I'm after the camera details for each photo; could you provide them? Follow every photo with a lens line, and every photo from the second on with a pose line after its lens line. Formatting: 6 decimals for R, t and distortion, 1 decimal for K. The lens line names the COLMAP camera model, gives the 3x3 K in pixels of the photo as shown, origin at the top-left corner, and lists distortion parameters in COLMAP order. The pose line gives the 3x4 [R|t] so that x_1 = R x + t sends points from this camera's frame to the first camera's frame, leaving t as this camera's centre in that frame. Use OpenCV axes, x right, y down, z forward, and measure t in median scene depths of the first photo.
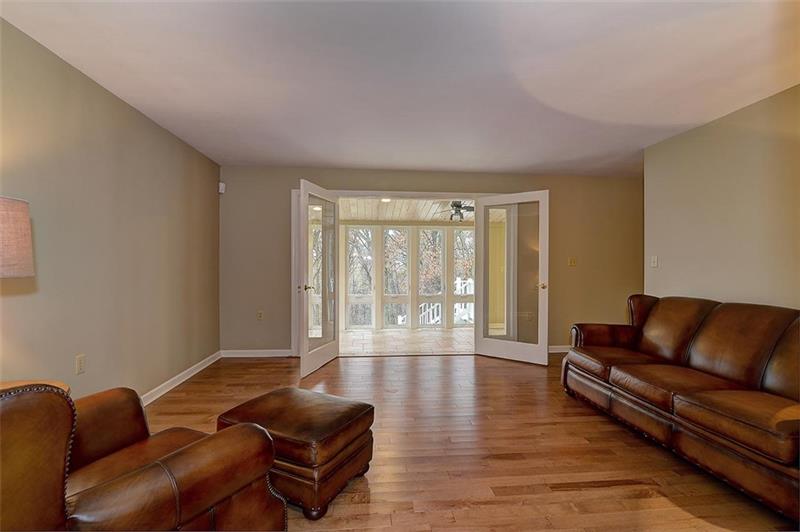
lens RADIAL K [[369.0, 0, 396.6], [0, 369.0, 265.5], [0, 0, 1]] dist [0.000461, 0.000263]
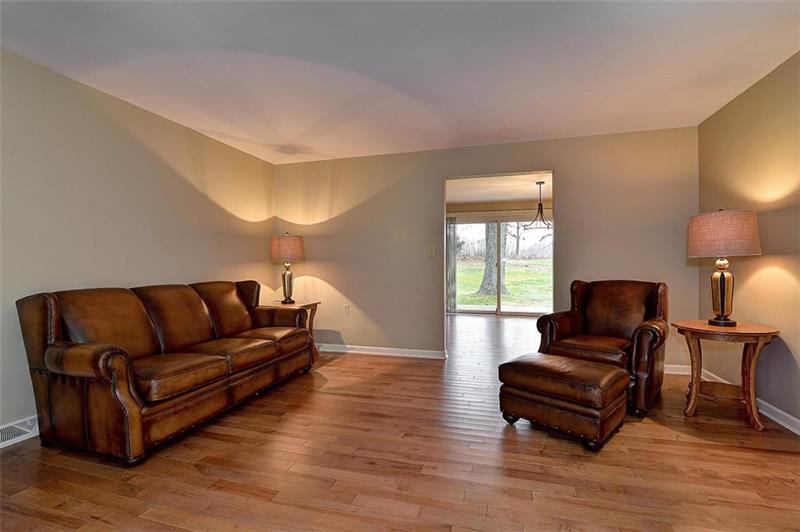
lens RADIAL K [[369.0, 0, 396.6], [0, 369.0, 265.5], [0, 0, 1]] dist [0.000461, 0.000263]
pose [[-0.922279, -0.001223, 0.386524, -0.234842], [-0.000969, 0.999999, 0.000852, 0.033651], [-0.386524, 0.000411, -0.922279, 2.025254]]
